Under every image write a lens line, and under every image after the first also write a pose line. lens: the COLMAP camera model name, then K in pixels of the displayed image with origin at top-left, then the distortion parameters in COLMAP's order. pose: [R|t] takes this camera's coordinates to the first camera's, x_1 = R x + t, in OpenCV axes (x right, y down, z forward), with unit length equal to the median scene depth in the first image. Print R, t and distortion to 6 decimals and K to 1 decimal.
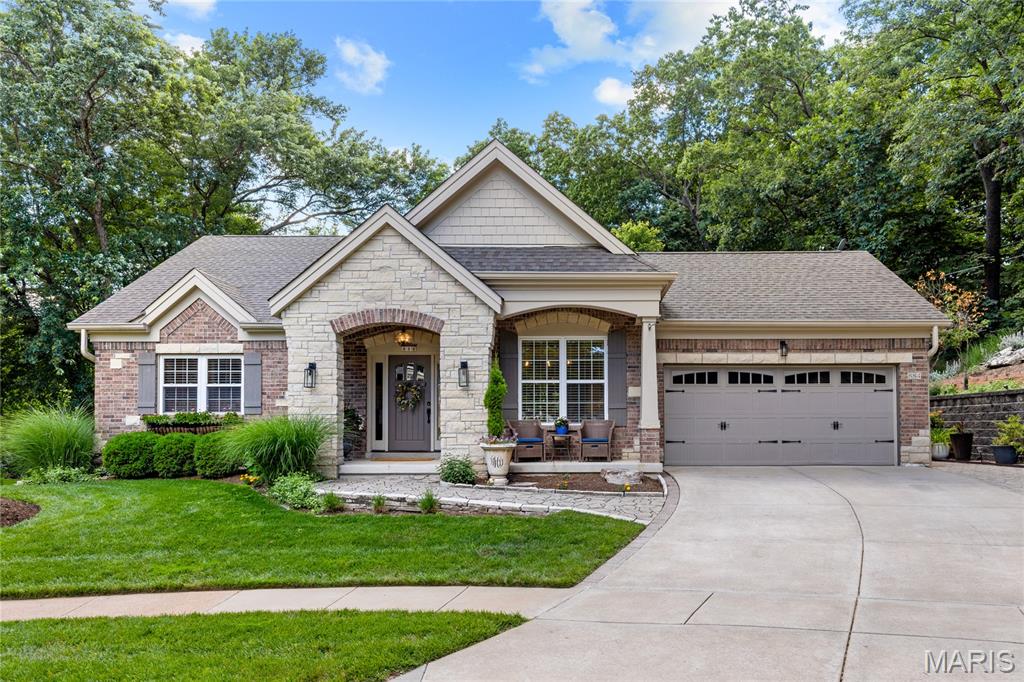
lens RADIAL K [[743.2, 0, 539.3], [0, 743.2, 368.4], [0, 0, 1]] dist [0.008629, 0.004238]
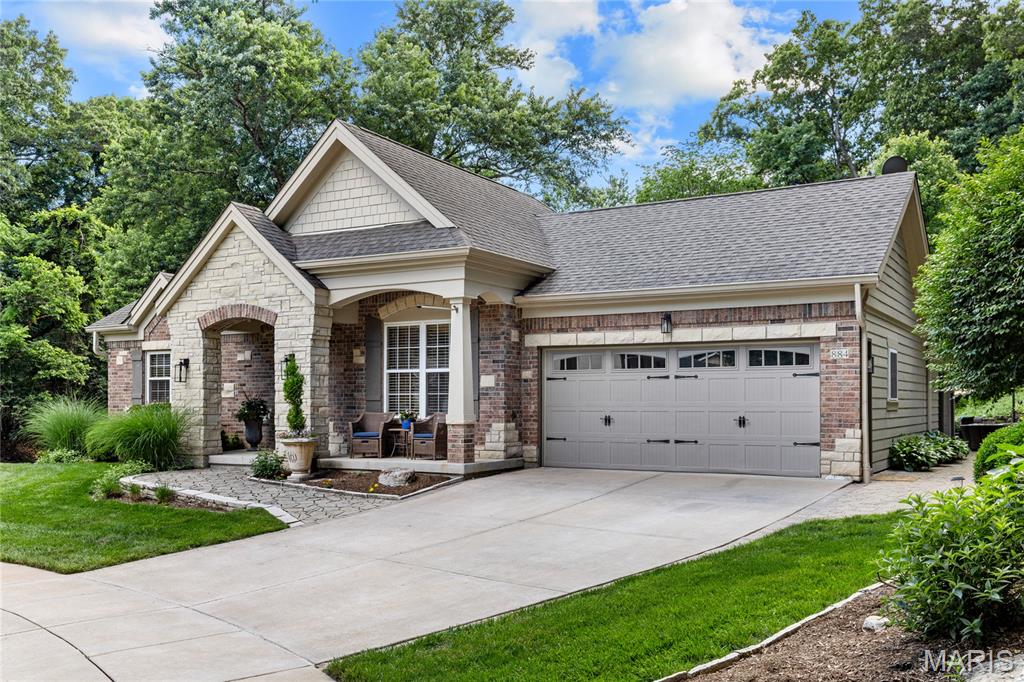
lens RADIAL K [[927.3, 0, 512.3], [0, 927.3, 340.5], [0, 0, 1]] dist [0.006440, 0.000000]
pose [[0.868770, -0.032291, -0.494162, 0.668704], [0.033824, 0.999411, -0.005843, -0.008435], [0.494060, -0.011638, 0.869350, 0.064822]]
